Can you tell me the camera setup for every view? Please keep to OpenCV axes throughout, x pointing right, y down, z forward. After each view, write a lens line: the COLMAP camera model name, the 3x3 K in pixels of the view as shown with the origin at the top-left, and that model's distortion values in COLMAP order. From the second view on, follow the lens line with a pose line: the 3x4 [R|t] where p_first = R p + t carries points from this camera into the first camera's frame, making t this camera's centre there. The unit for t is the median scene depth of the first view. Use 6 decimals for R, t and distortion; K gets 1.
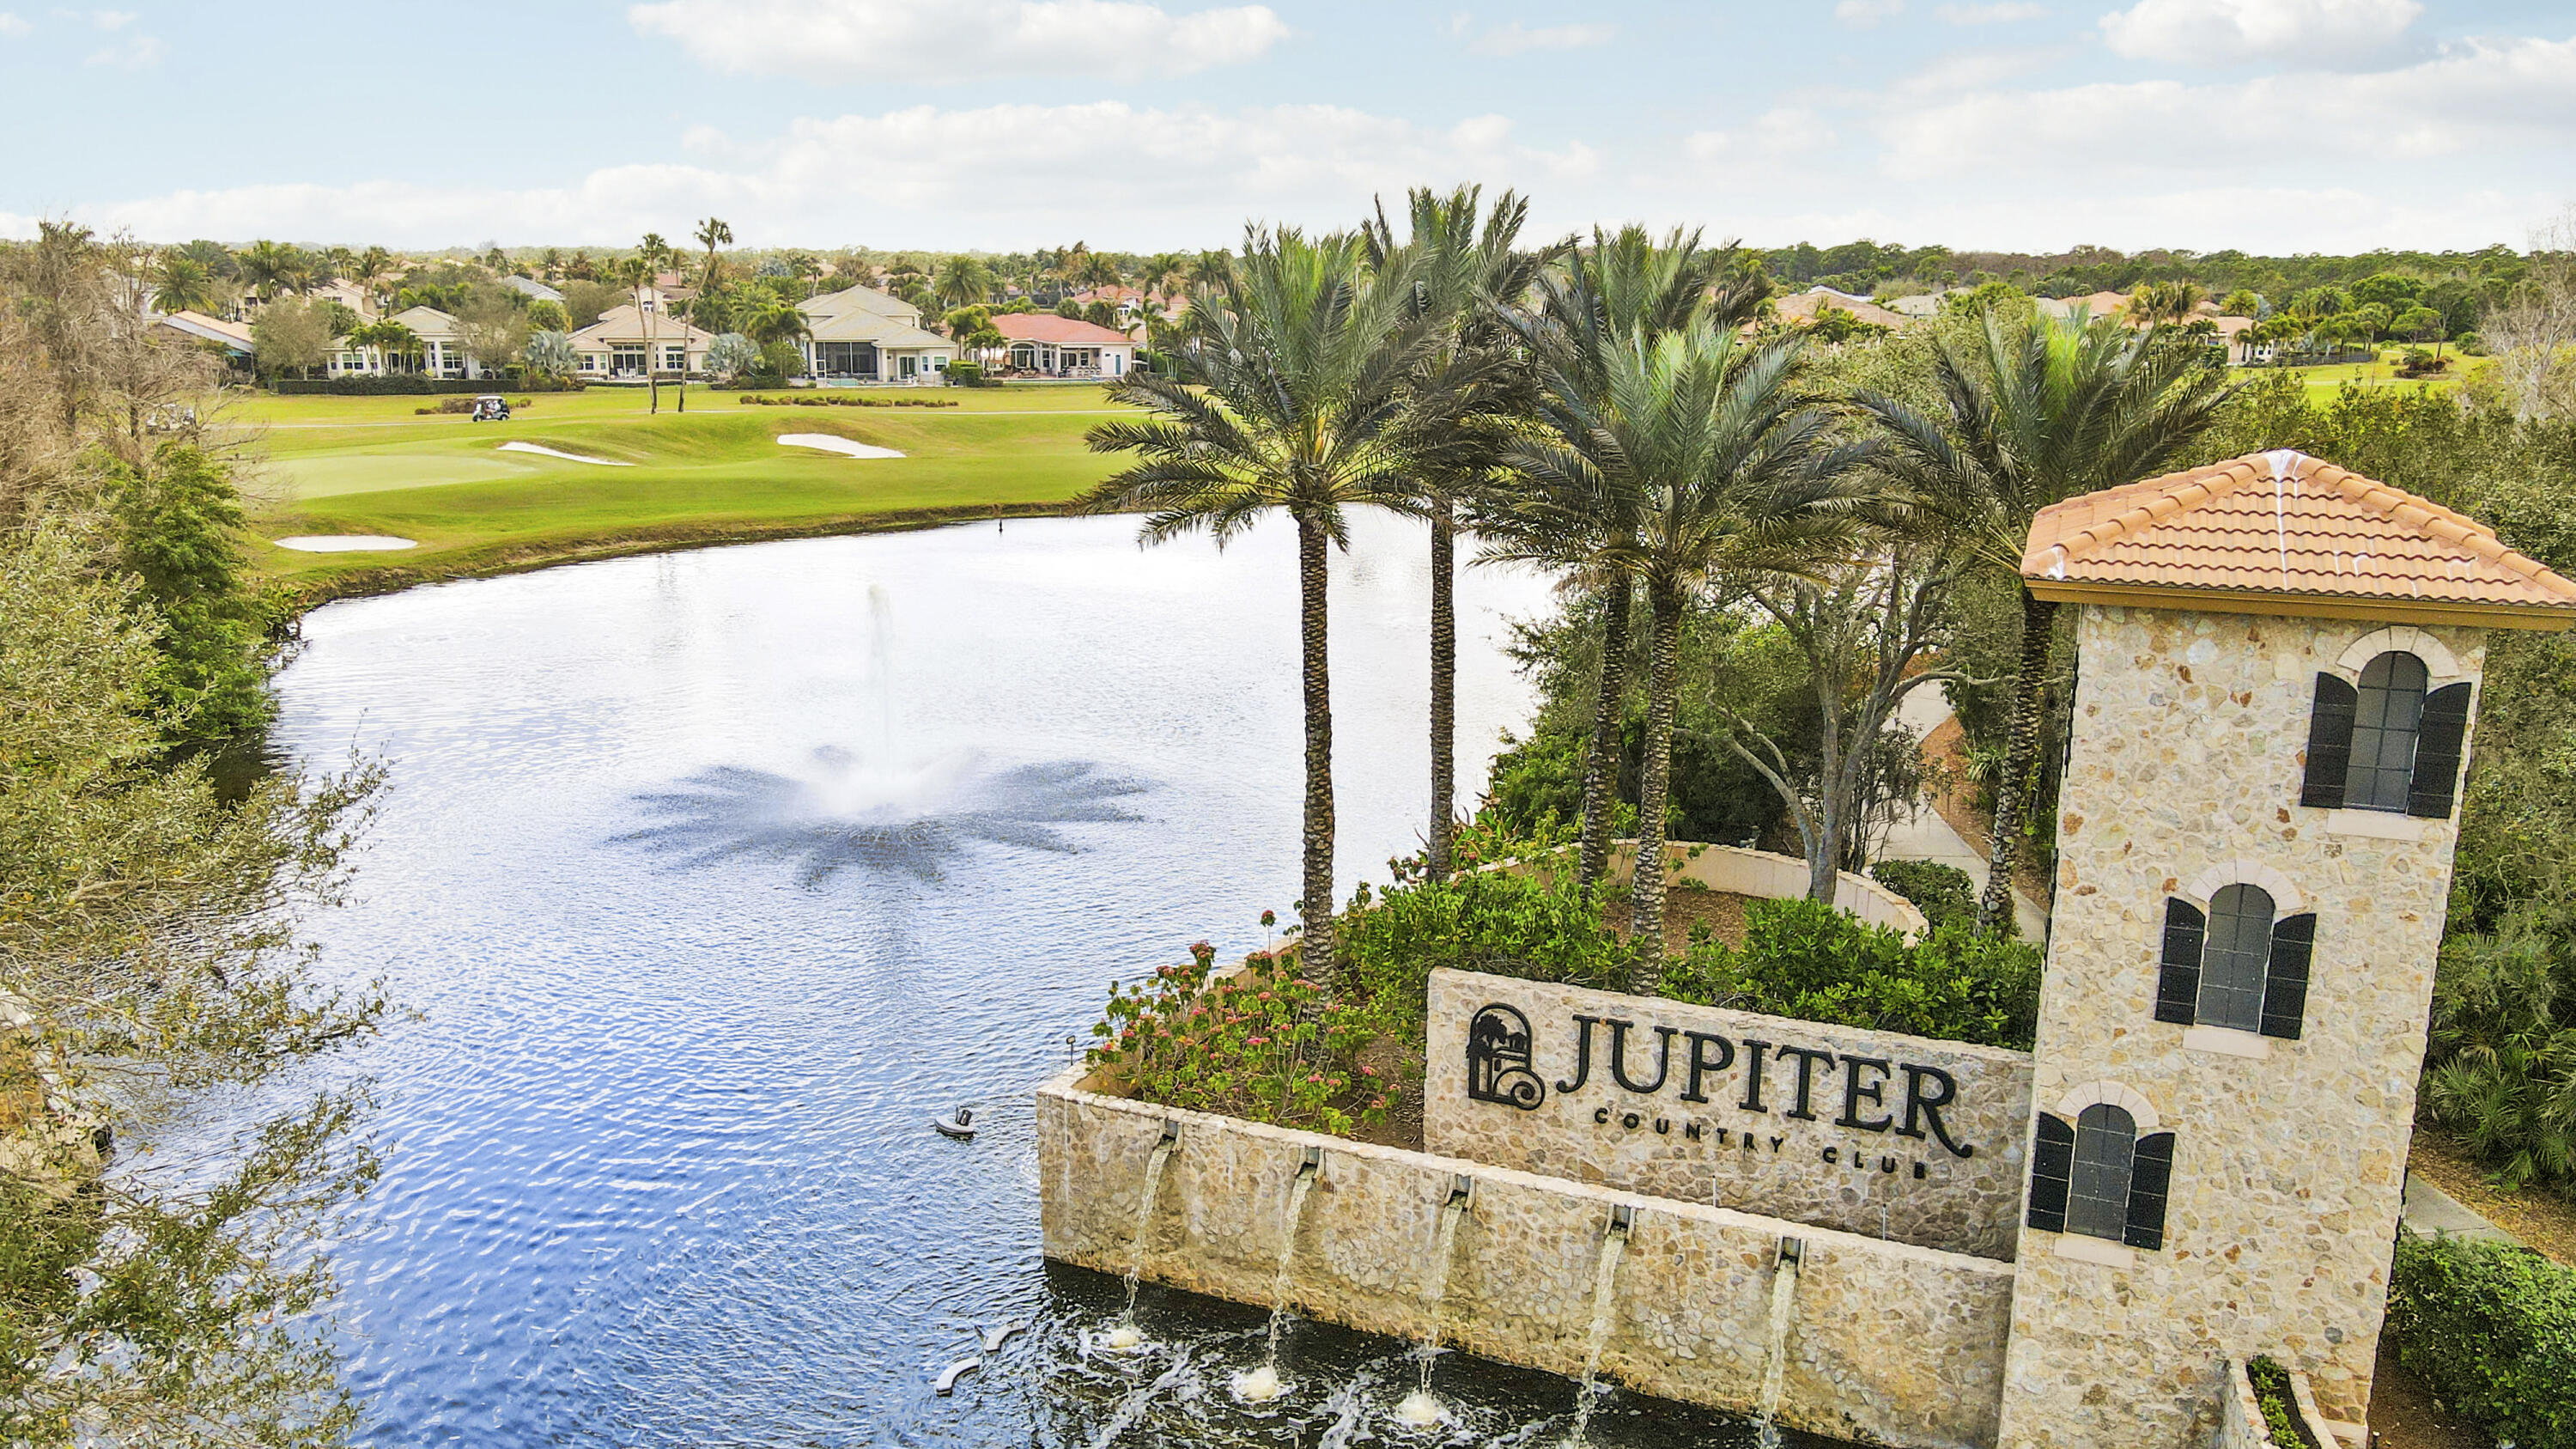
lens RADIAL K [[1897.5, 0, 1288.0], [0, 1897.5, 724.5], [0, 0, 1]] dist [0.004353, 0.016213]
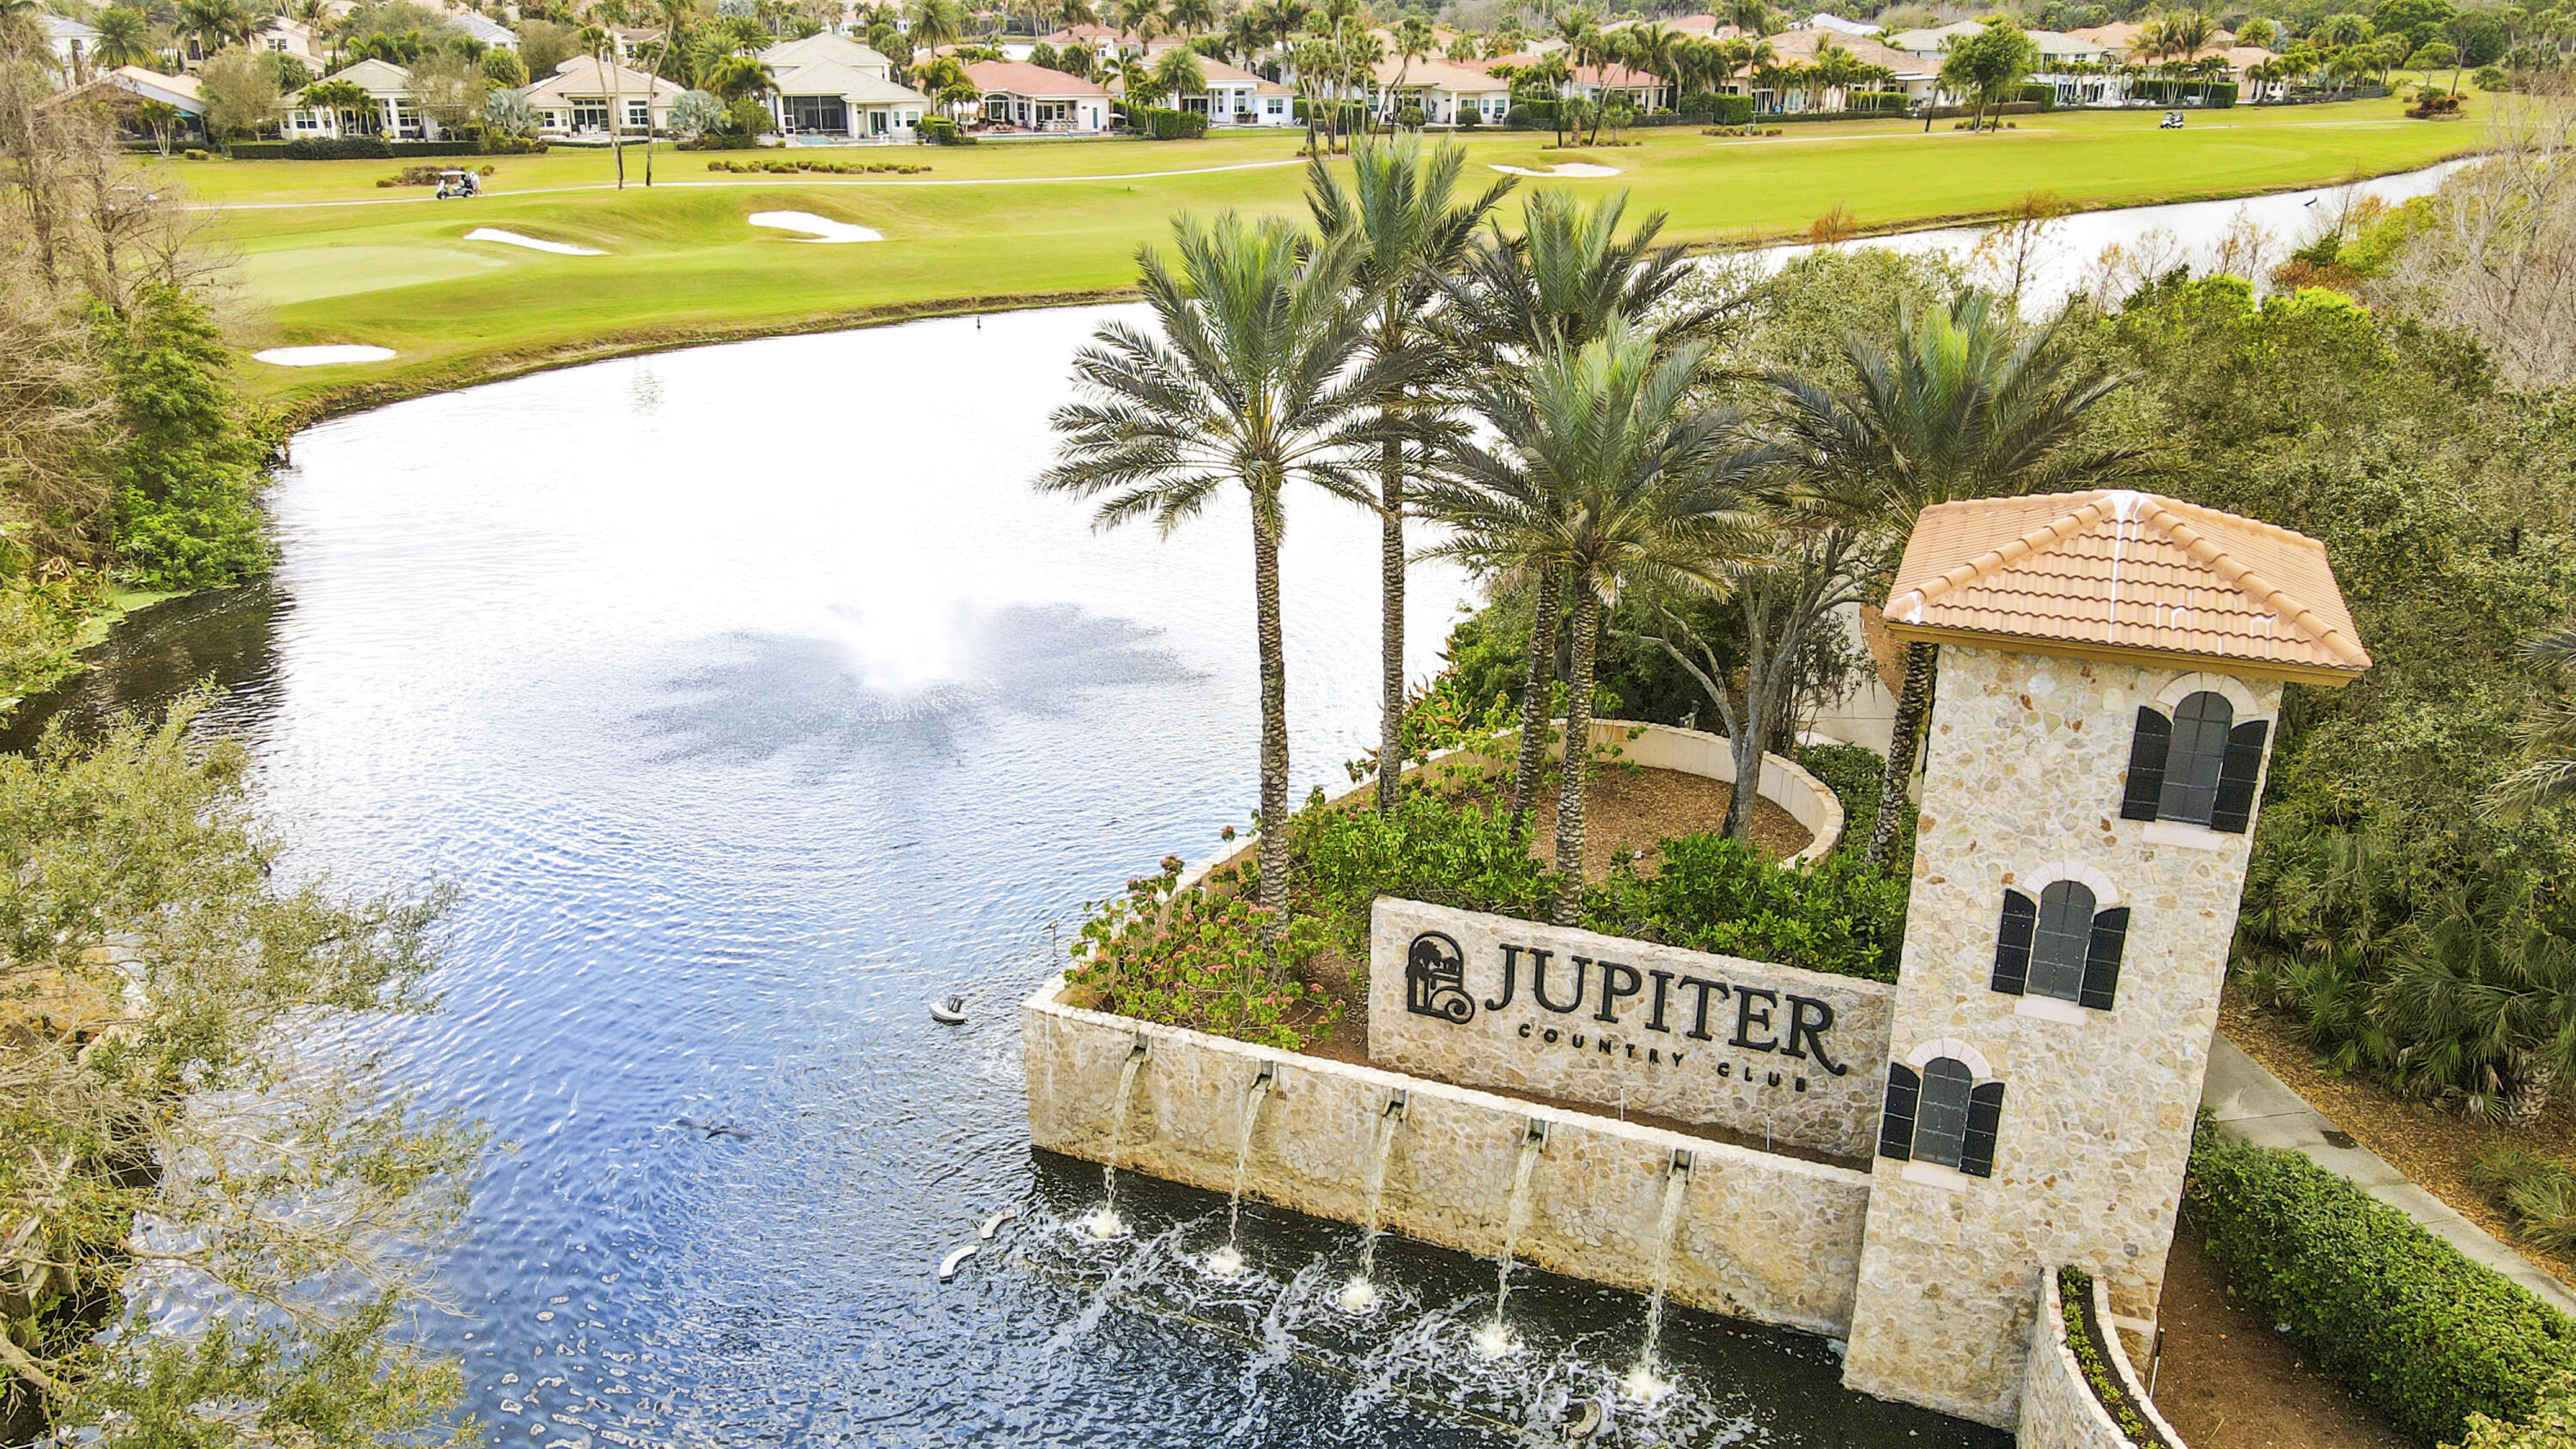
lens RADIAL K [[1897.5, 0, 1288.0], [0, 1897.5, 724.5], [0, 0, 1]] dist [0.004353, 0.016213]
pose [[0.999964, -0.005714, 0.006317, 0.018977], [0.004831, 0.991250, 0.131907, -0.122251], [-0.007016, -0.131872, 0.991242, -0.088645]]
